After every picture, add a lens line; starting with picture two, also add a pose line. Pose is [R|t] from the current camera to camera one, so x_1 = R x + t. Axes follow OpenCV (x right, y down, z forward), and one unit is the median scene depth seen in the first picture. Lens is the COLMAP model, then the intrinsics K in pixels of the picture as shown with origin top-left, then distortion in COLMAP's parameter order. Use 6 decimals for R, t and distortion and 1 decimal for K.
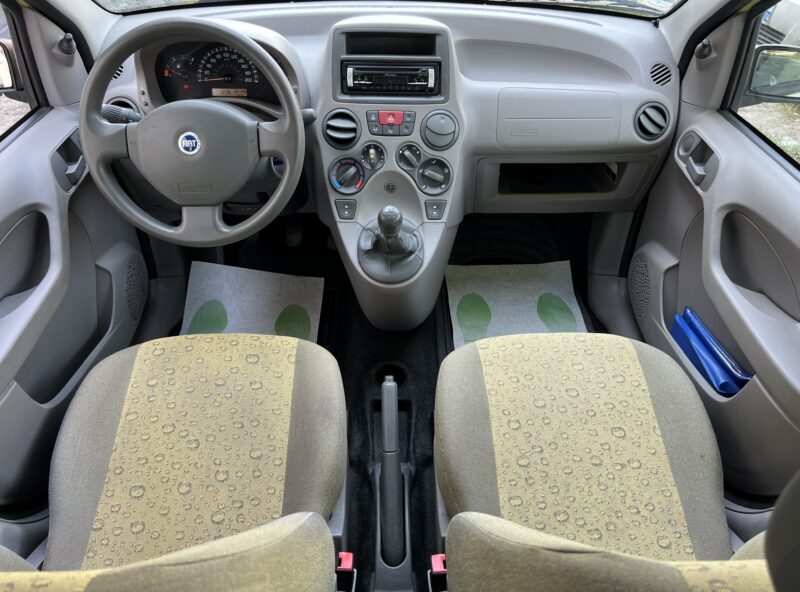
lens RADIAL K [[609.7, 0, 405.4], [0, 609.7, 307.6], [0, 0, 1]] dist [0.031816, -0.032155]
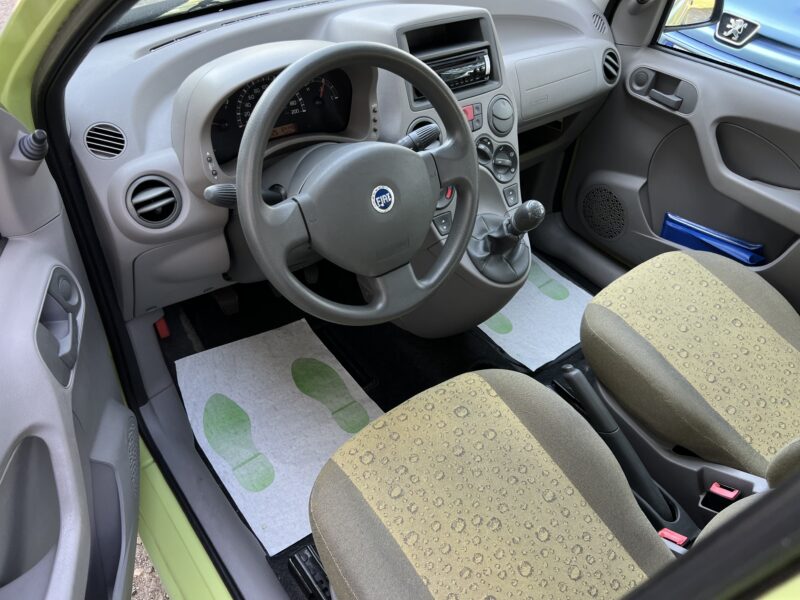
lens RADIAL K [[609.7, 0, 406.4], [0, 609.7, 312.1], [0, 0, 1]] dist [0.031816, -0.032155]
pose [[0.789412, -0.383949, 0.478970, -0.652993], [0.357282, 0.921854, 0.150118, -0.203598], [-0.499178, 0.052622, 0.864900, 0.252062]]
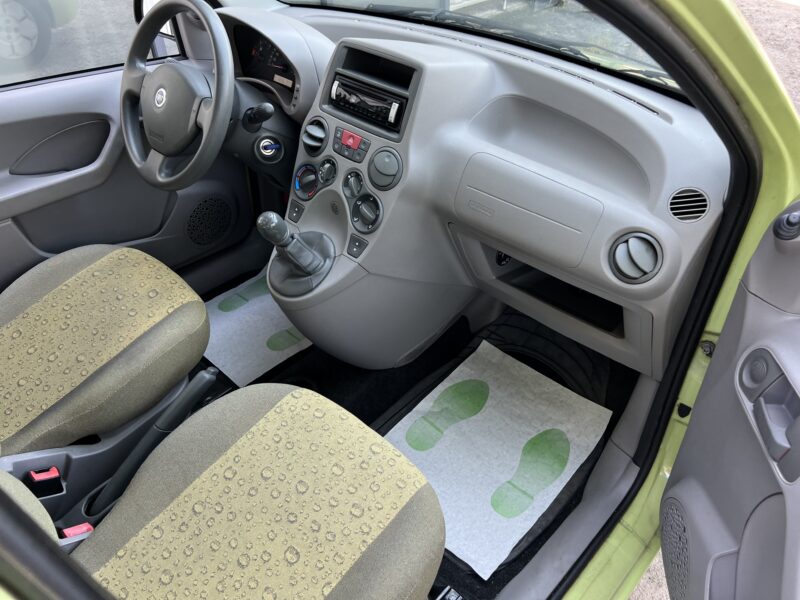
lens RADIAL K [[609.7, 0, 391.8], [0, 609.7, 306.0], [0, 0, 1]] dist [0.031816, -0.032155]
pose [[0.698956, 0.438413, -0.565026, 0.674489], [-0.472345, 0.876218, 0.095565, -0.203493], [0.536983, 0.200092, 0.819520, 0.300809]]
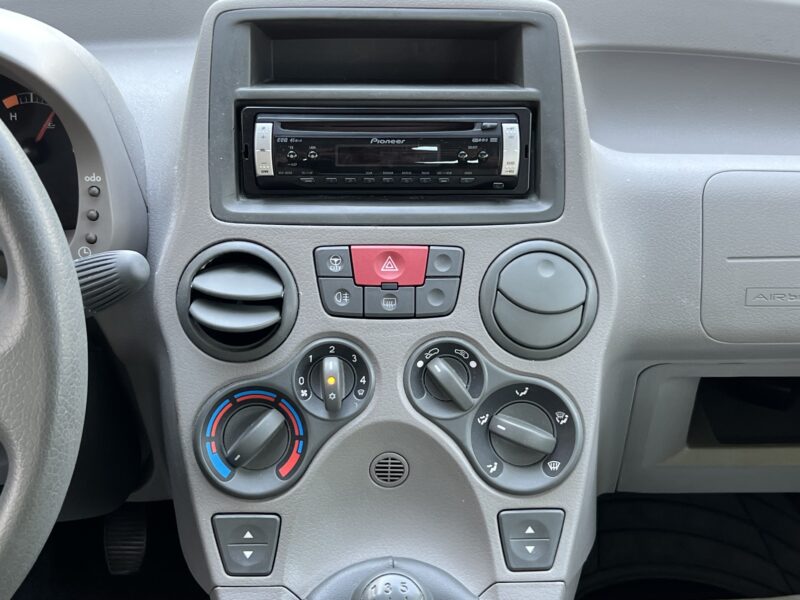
lens RADIAL K [[1076.9, 0, 397.0], [0, 1076.9, 297.4], [0, 0, 1]] dist [0.103835, 0.000000]
pose [[0.999852, -0.013180, 0.011052, -0.025998], [0.015242, 0.976681, -0.214153, -0.170007], [-0.007971, 0.214290, 0.976738, 0.441244]]
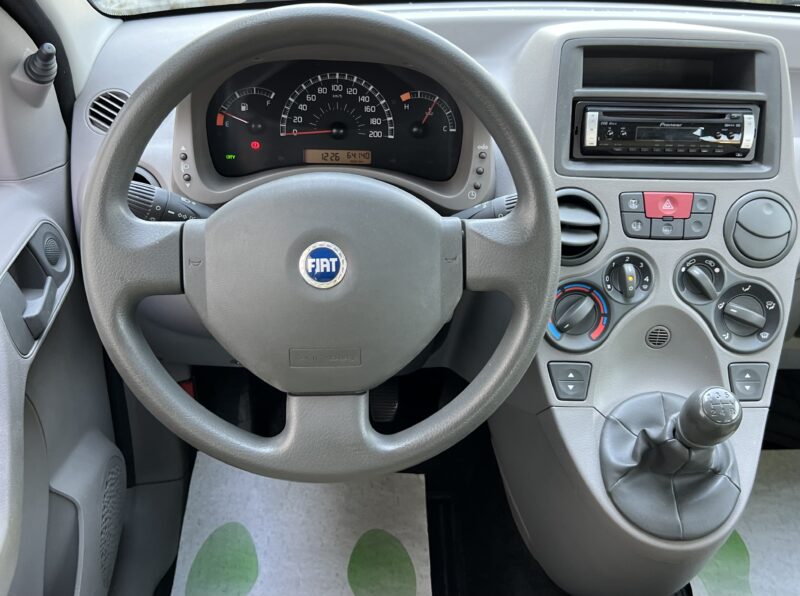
lens RADIAL K [[864.3, 0, 398.6], [0, 864.3, 301.0], [0, 0, 1]] dist [0.026735, 0.000000]
pose [[0.999778, 0.002263, 0.020965, -0.261424], [0.001202, 0.986498, -0.163770, -0.113782], [-0.021053, 0.163759, 0.986276, 0.306407]]
